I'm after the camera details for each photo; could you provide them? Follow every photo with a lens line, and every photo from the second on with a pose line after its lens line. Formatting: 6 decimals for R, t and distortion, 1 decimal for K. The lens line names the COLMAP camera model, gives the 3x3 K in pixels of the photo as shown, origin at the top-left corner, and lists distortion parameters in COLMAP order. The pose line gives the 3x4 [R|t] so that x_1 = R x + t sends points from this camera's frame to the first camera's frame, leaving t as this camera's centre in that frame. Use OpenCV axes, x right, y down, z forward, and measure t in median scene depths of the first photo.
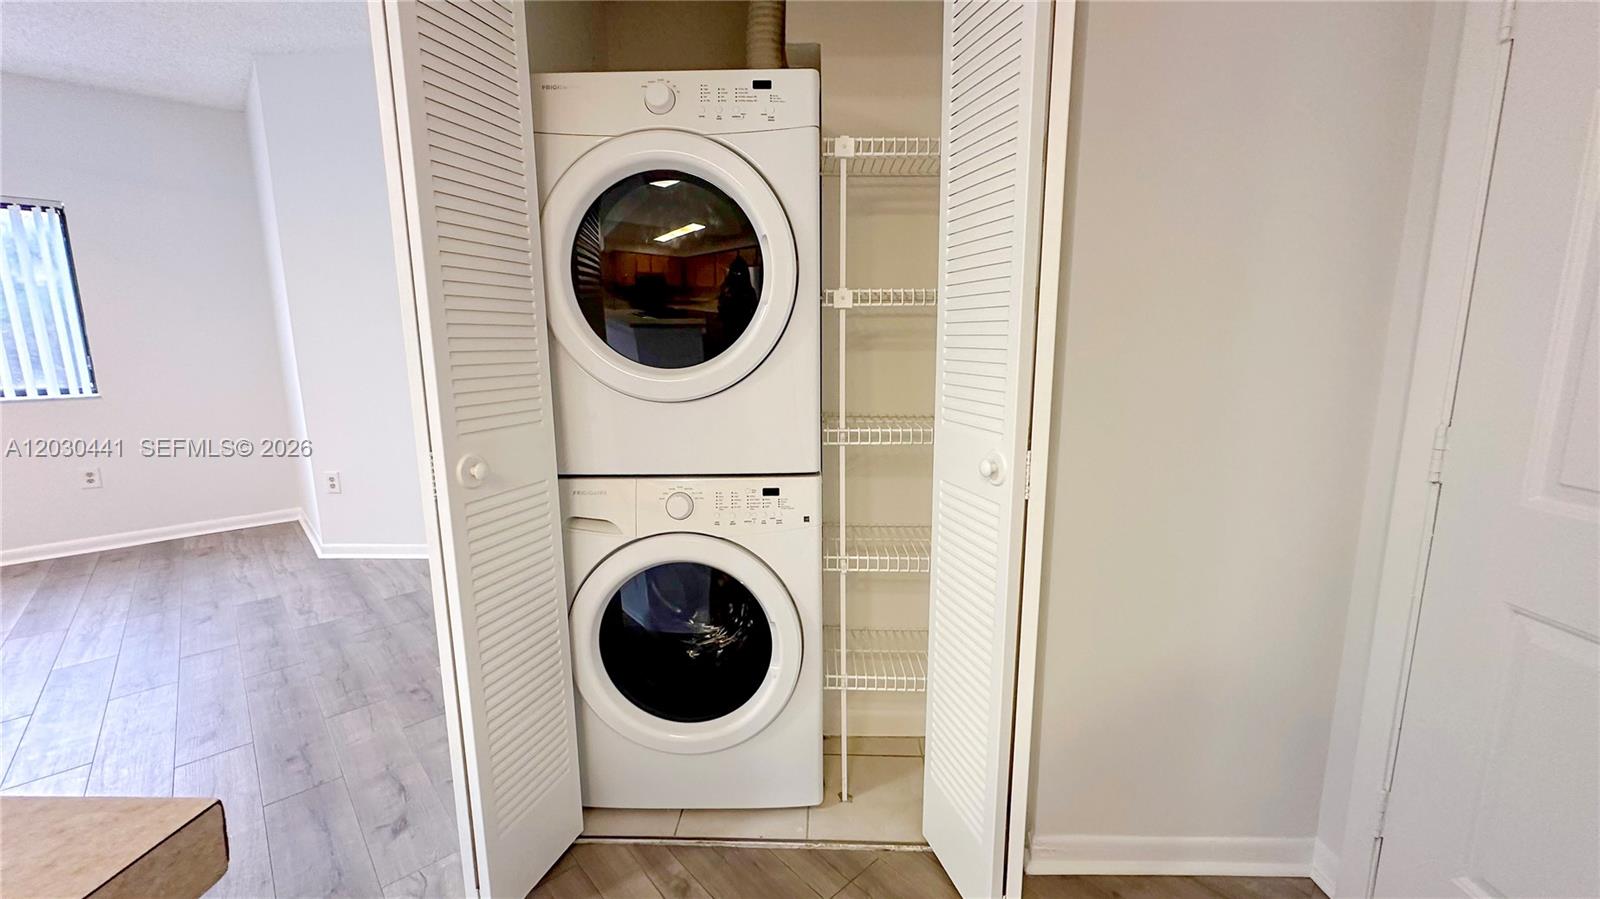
lens RADIAL K [[635.4, 0, 800.0], [0, 635.4, 449.5], [0, 0, 1]] dist [0.000899, 0.000074]
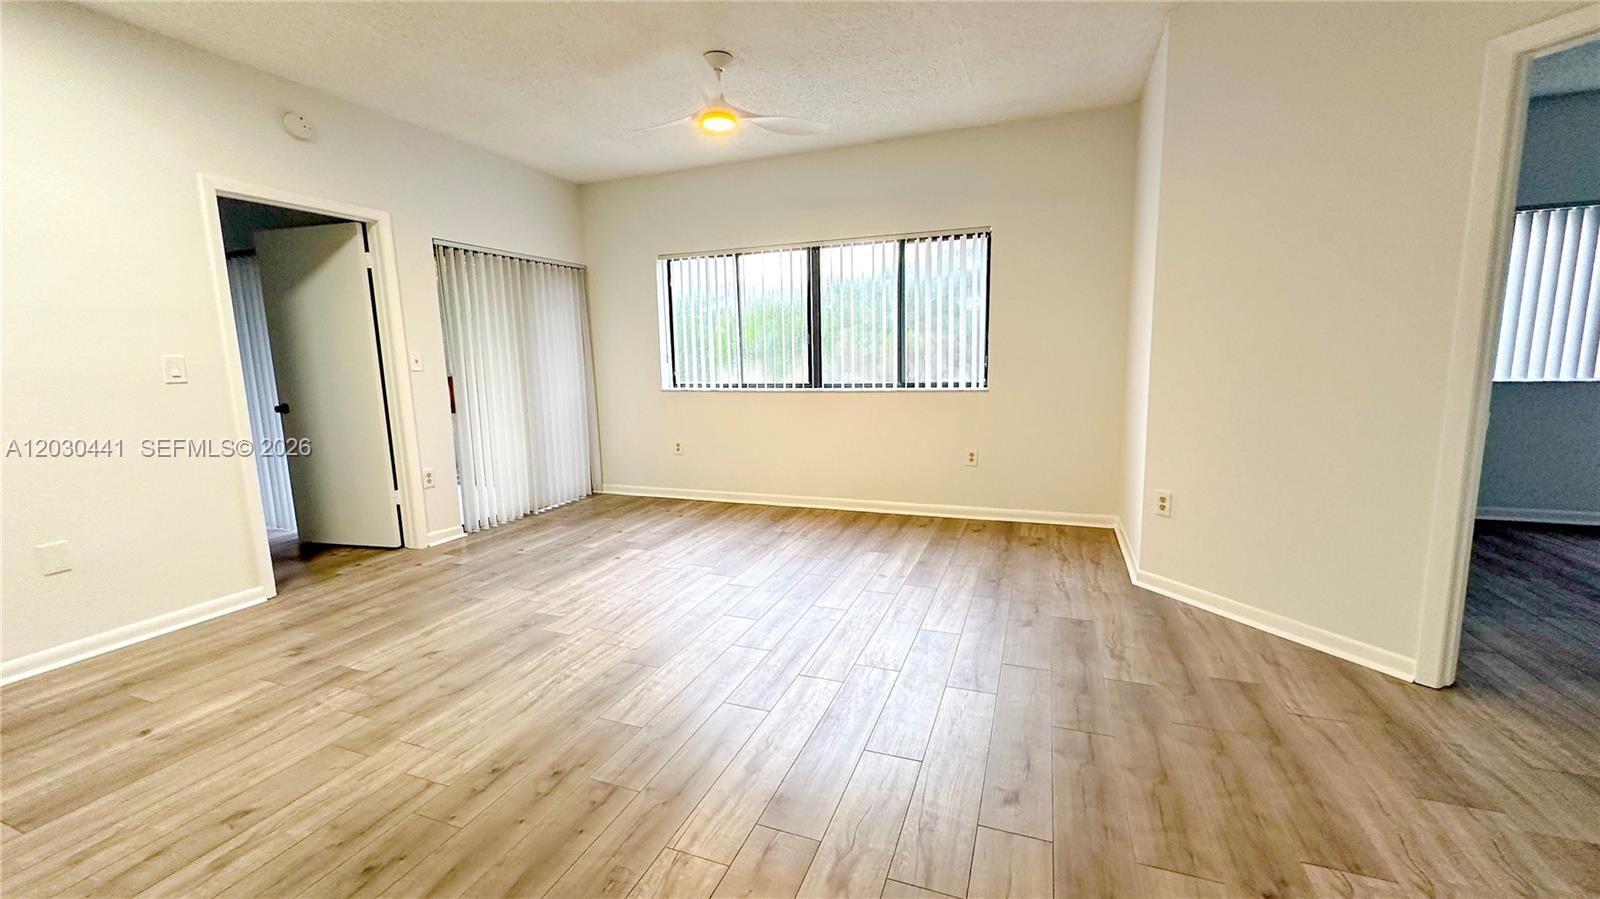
lens RADIAL K [[635.4, 0, 800.0], [0, 635.4, 449.5], [0, 0, 1]] dist [0.000899, 0.000074]
pose [[0.433770, 0.126287, -0.892129, -0.206206], [-0.131702, 0.988381, 0.075877, -0.020247], [0.891346, 0.084582, 0.445363, 0.192155]]
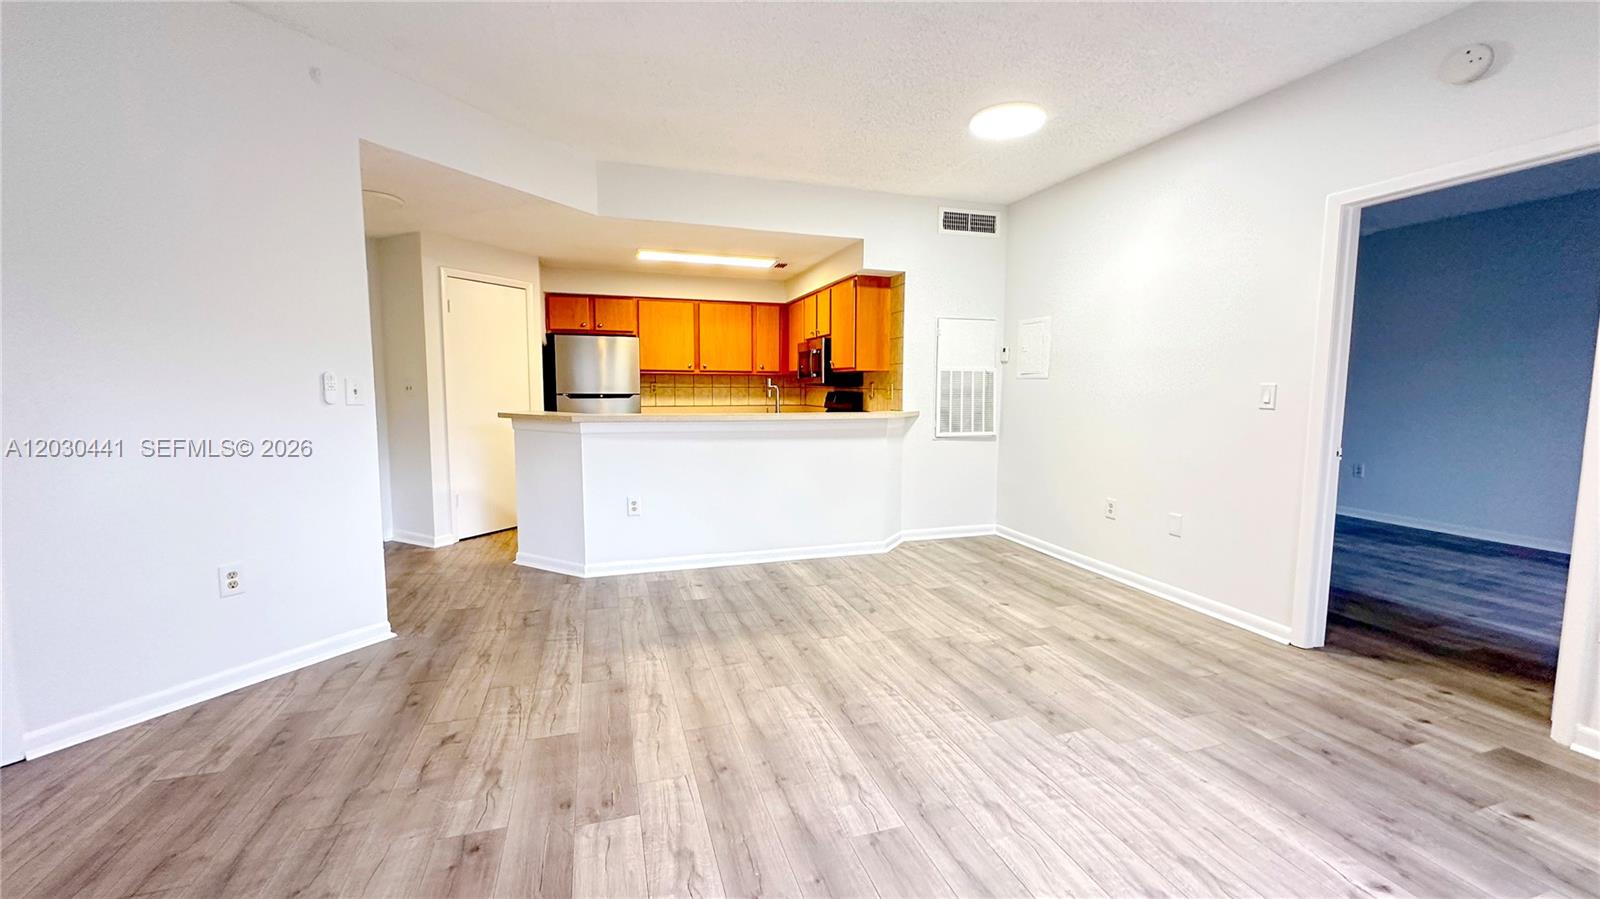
lens RADIAL K [[635.4, 0, 800.0], [0, 635.4, 449.5], [0, 0, 1]] dist [0.000899, 0.000074]
pose [[-0.903989, -0.044023, 0.425282, -1.117987], [0.070689, 0.965607, 0.250213, -0.153048], [-0.421671, 0.256252, -0.869786, 0.911496]]
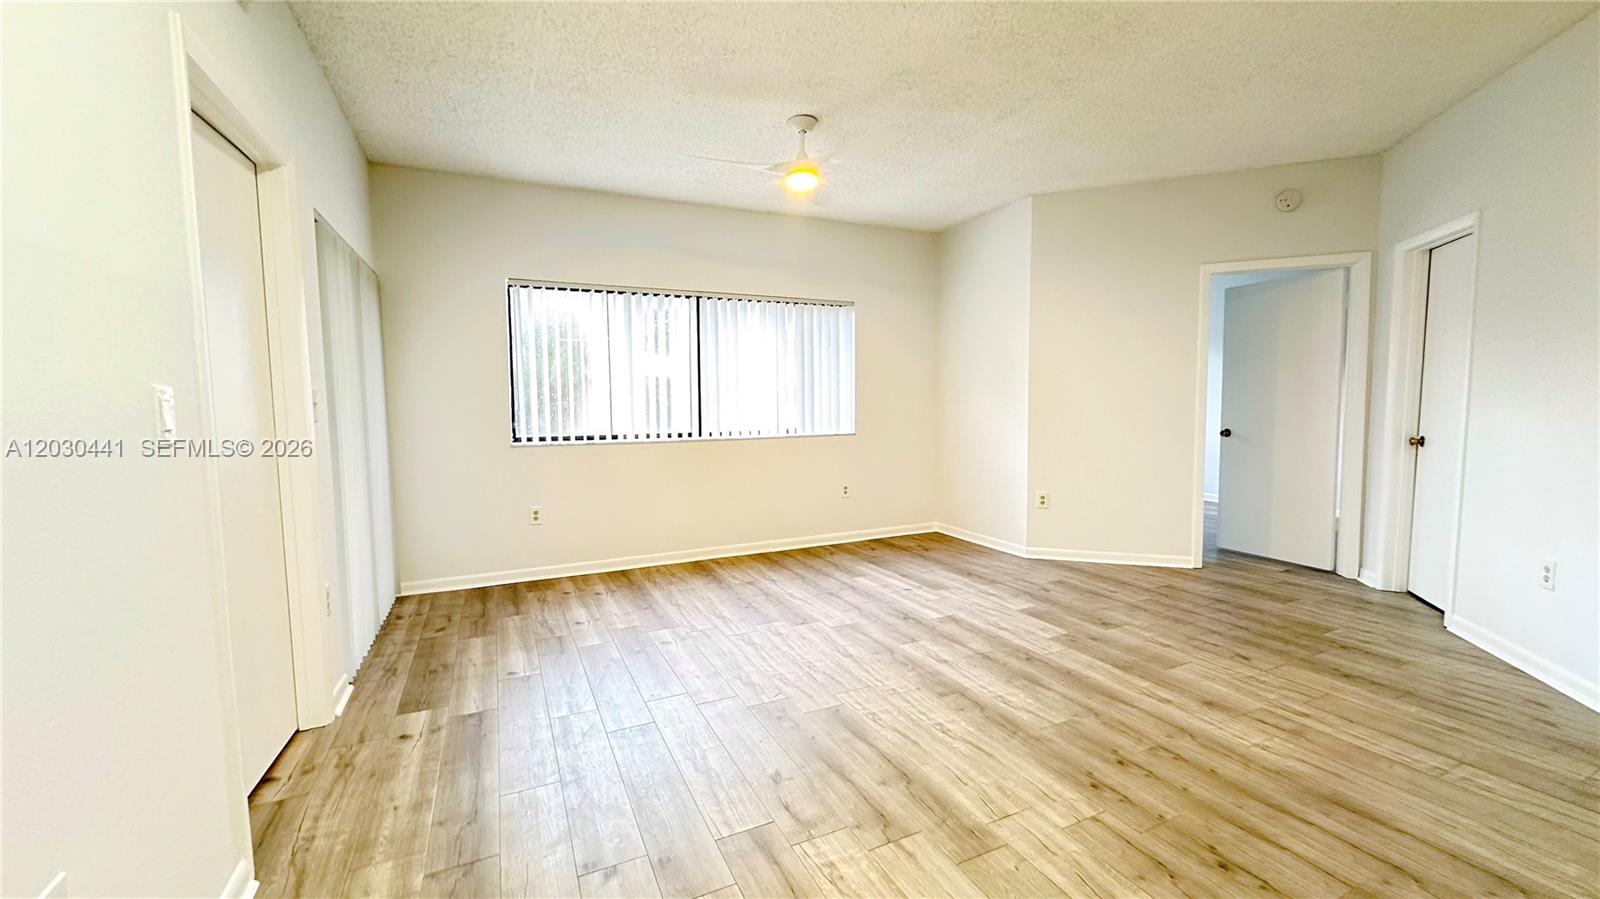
lens RADIAL K [[635.4, 0, 800.0], [0, 635.4, 449.5], [0, 0, 1]] dist [0.000899, 0.000074]
pose [[0.954402, 0.016784, -0.298052, -0.857077], [-0.043995, 0.995424, -0.084823, 0.084623], [0.295265, 0.094068, 0.950773, -0.427046]]
